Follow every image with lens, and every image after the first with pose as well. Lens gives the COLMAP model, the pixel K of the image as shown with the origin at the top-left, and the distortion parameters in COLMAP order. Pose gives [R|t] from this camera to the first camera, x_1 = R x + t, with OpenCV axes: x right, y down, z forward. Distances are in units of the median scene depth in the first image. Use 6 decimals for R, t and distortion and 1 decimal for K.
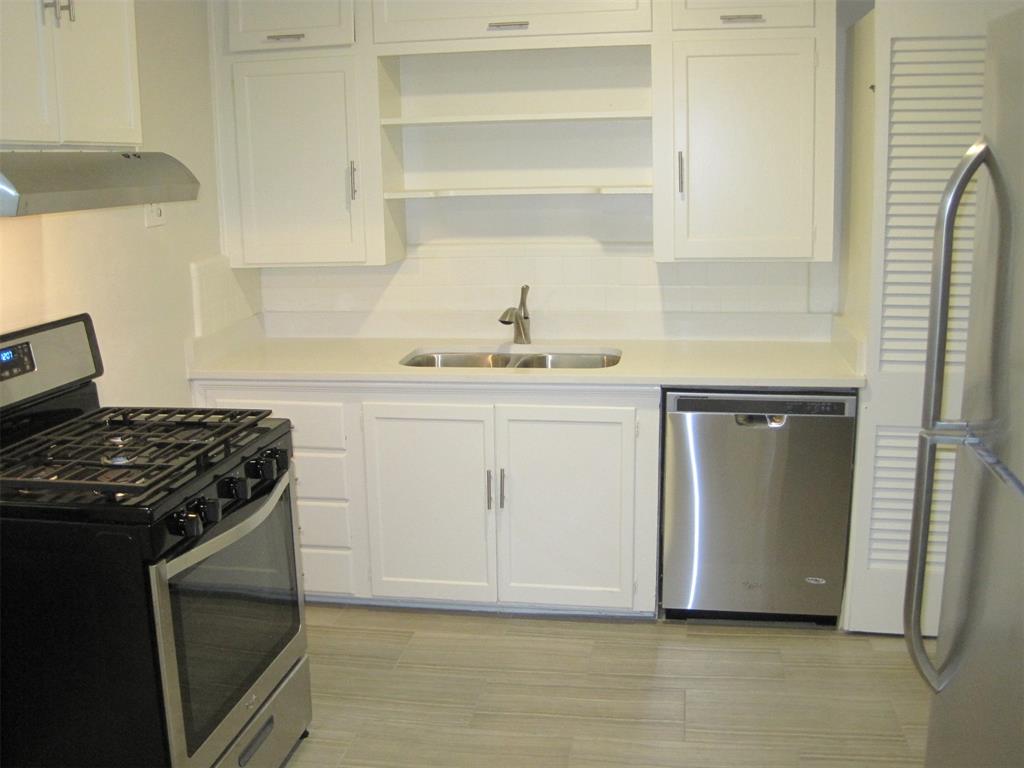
lens RADIAL K [[1051.9, 0, 512.0], [0, 1051.9, 384.0], [0, 0, 1]] dist [-0.118915, 0.030224]
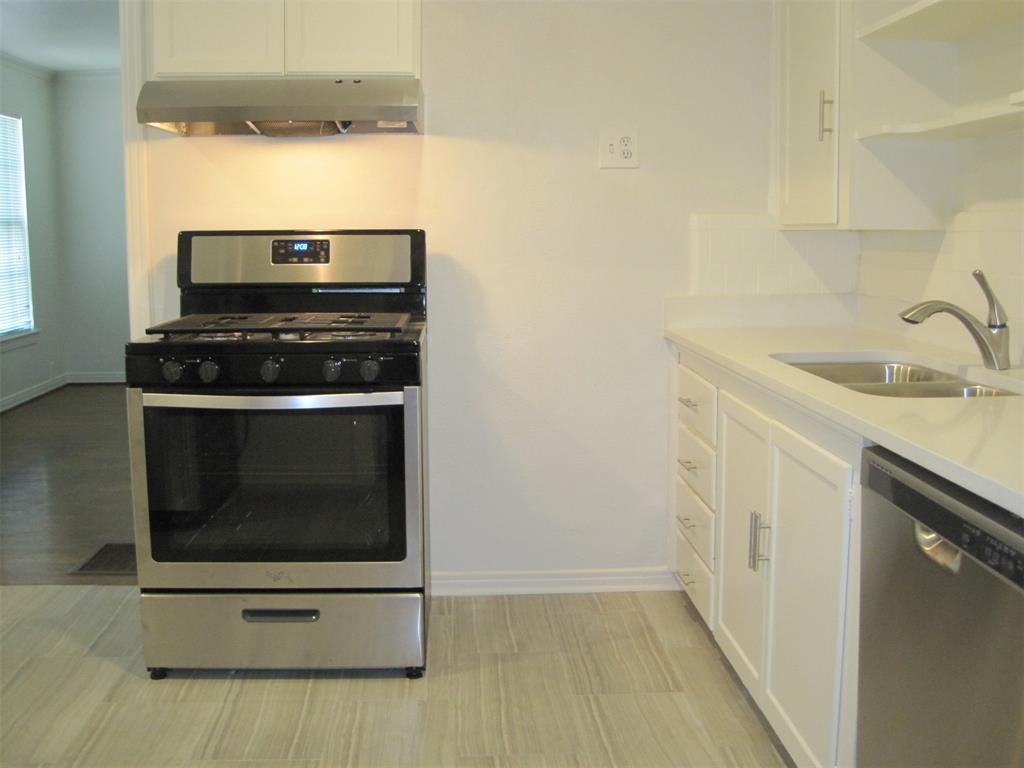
lens RADIAL K [[1051.9, 0, 512.0], [0, 1051.9, 384.0], [0, 0, 1]] dist [-0.118915, 0.030224]
pose [[0.223726, 0.167700, -0.960116, 0.589762], [-0.206136, 0.970944, 0.121557, -0.051352], [0.952604, 0.170719, 0.251795, 0.659786]]
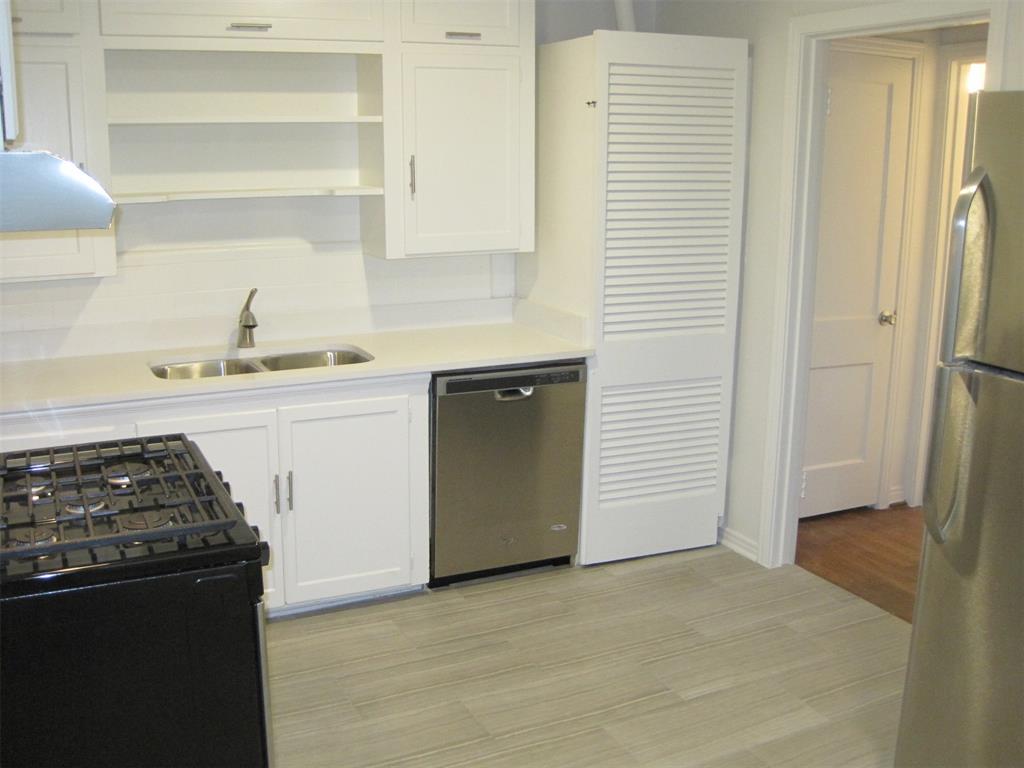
lens RADIAL K [[1051.9, 0, 512.0], [0, 1051.9, 384.0], [0, 0, 1]] dist [-0.118915, 0.030224]
pose [[0.824616, -0.103840, 0.556080, -0.378084], [0.100257, 0.994274, 0.036994, -0.017499], [-0.556737, 0.025245, 0.830305, 0.051746]]
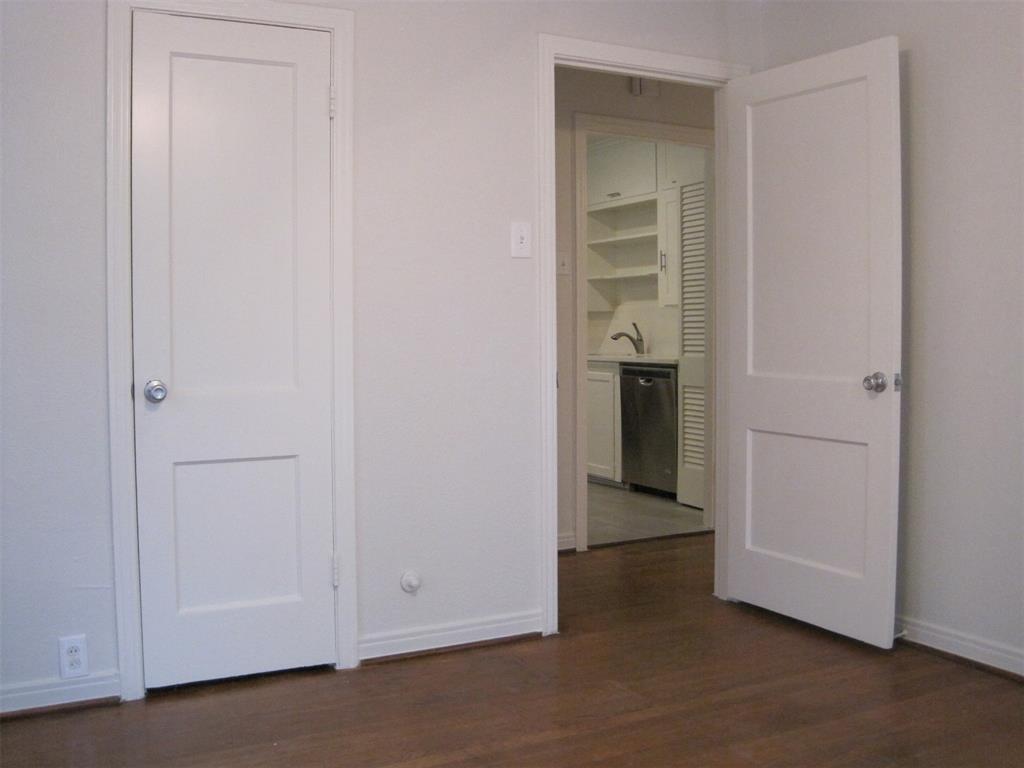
lens RADIAL K [[1051.9, 0, 512.0], [0, 1051.9, 384.0], [0, 0, 1]] dist [-0.118915, 0.030224]
pose [[0.607045, 0.057207, -0.792605, 1.569700], [-0.176536, 0.982191, -0.064316, 0.201422], [0.774810, 0.178966, 0.606333, -0.373315]]
